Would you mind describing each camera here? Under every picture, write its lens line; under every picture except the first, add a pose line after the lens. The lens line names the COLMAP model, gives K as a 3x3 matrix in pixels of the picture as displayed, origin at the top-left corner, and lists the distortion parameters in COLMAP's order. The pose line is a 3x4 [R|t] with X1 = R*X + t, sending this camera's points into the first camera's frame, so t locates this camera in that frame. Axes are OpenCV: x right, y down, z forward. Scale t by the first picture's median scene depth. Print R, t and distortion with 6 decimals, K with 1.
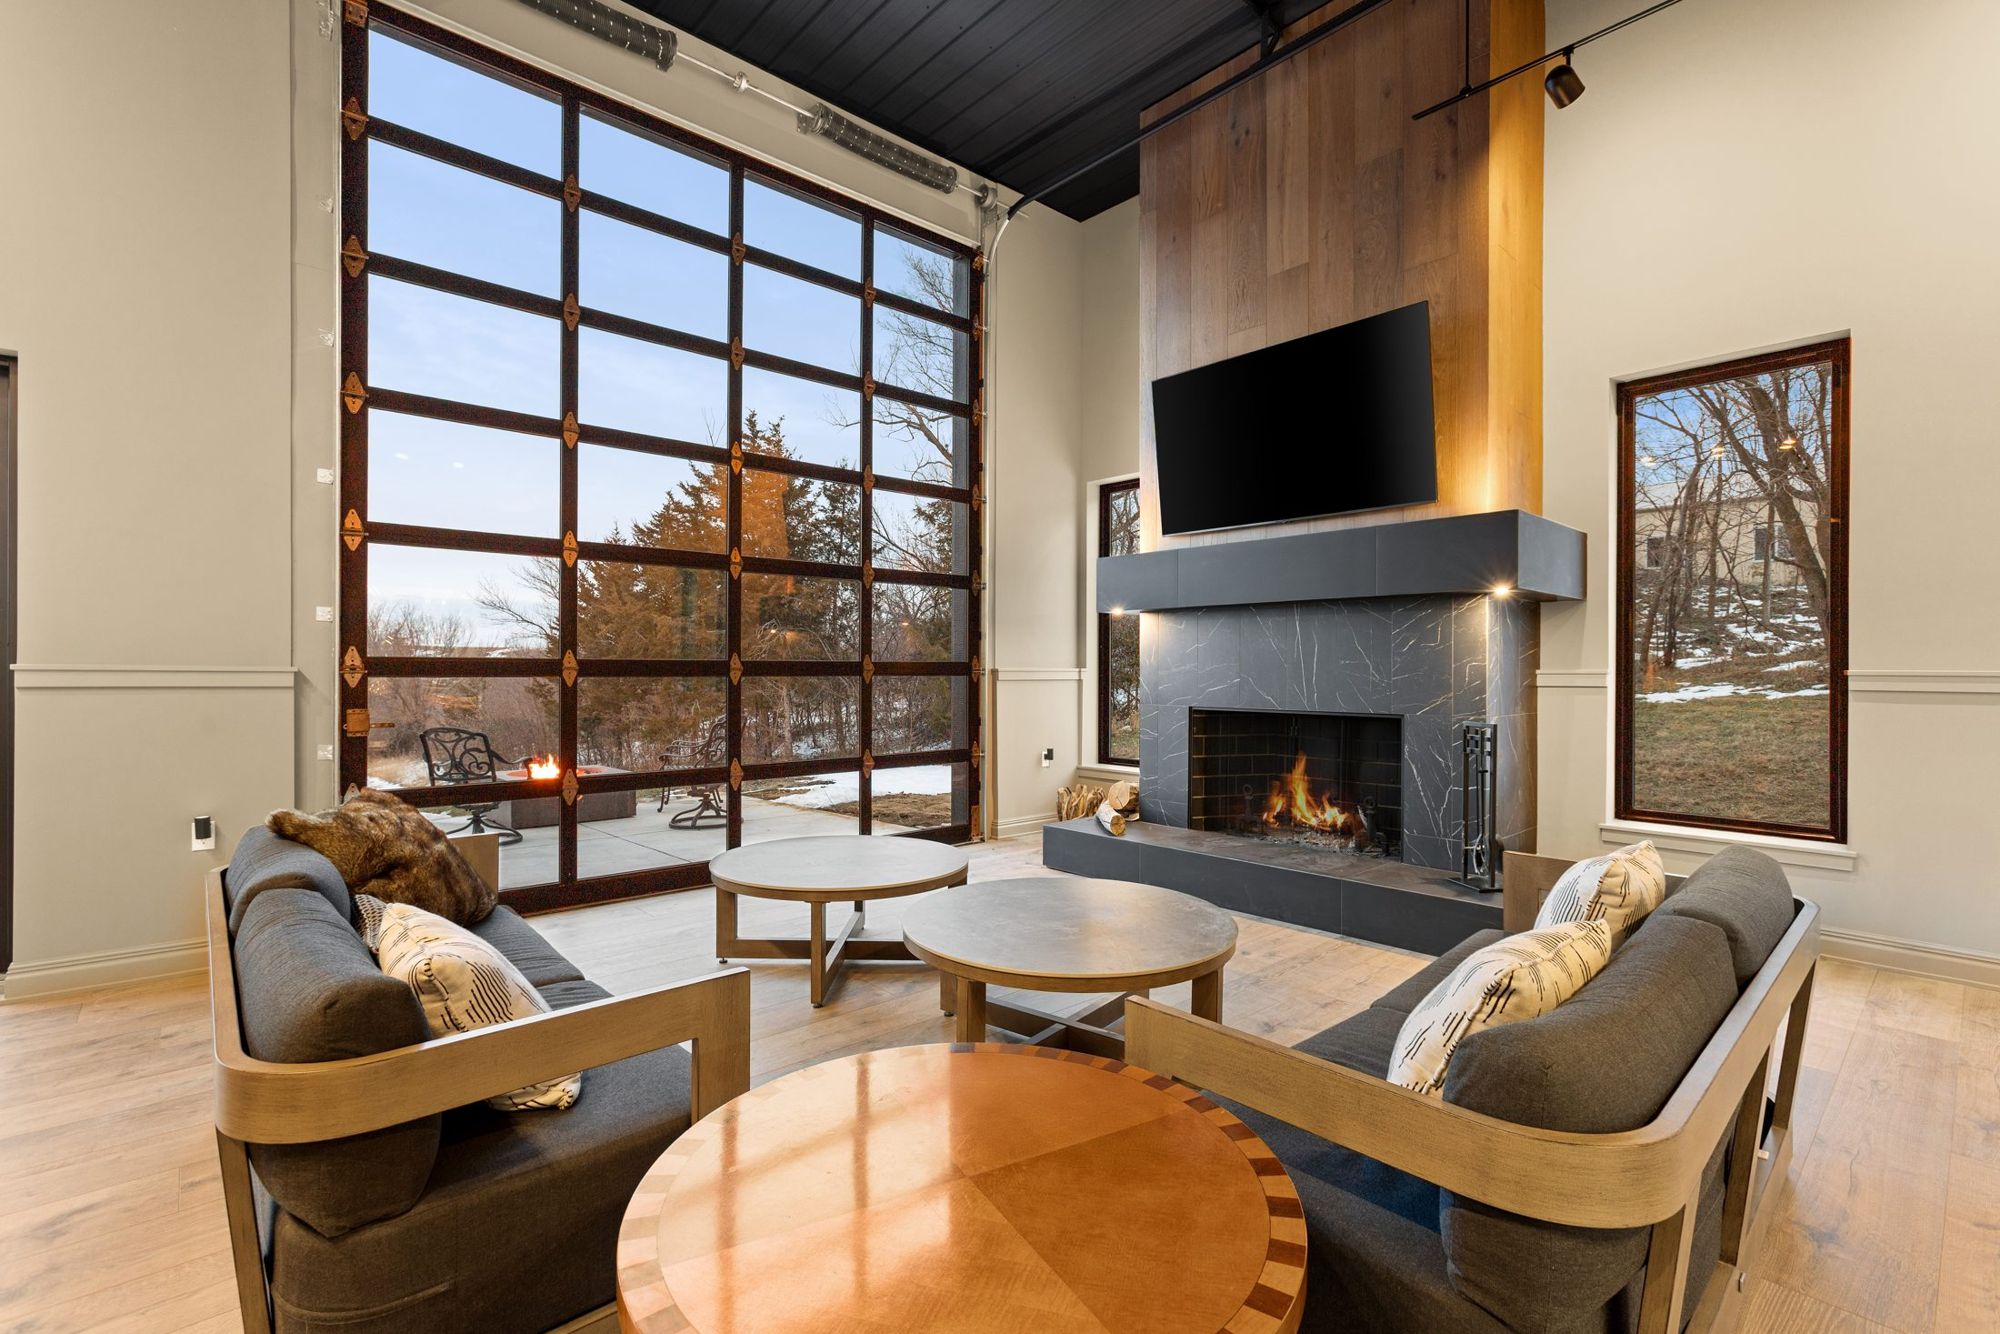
lens RADIAL K [[894.7, 0, 1002.1], [0, 894.7, 669.3], [0, 0, 1]] dist [0.002440, 0.000485]
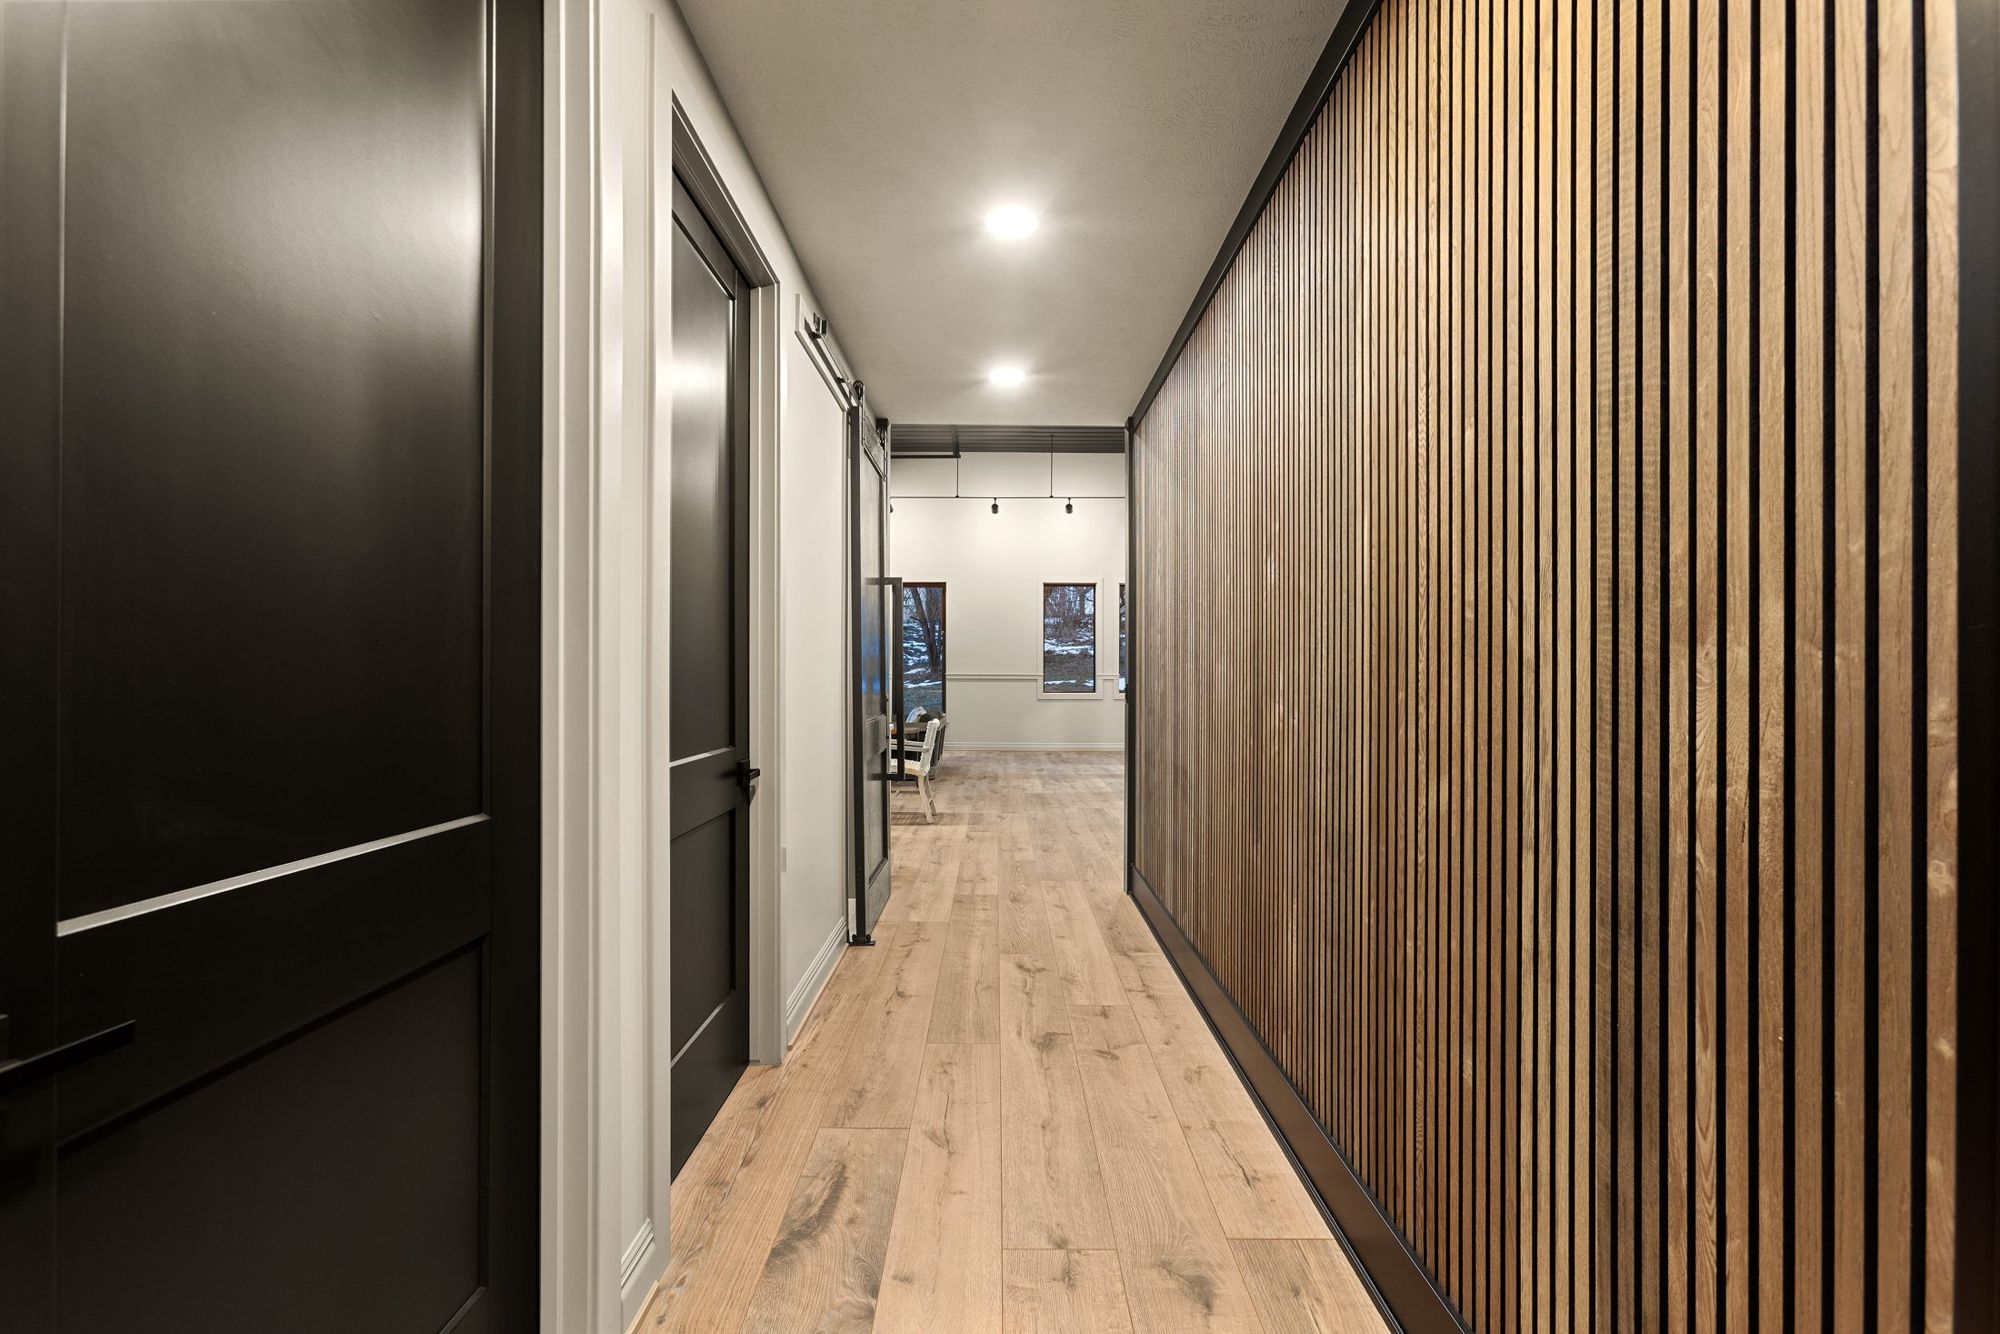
lens RADIAL K [[894.7, 0, 1000.1], [0, 894.7, 670.2], [0, 0, 1]] dist [0.002440, 0.000485]
pose [[0.671777, -0.000092, 0.740753, -0.396334], [0.002644, 0.999994, -0.002274, -0.000976], [-0.740748, 0.003486, 0.671773, -0.396355]]
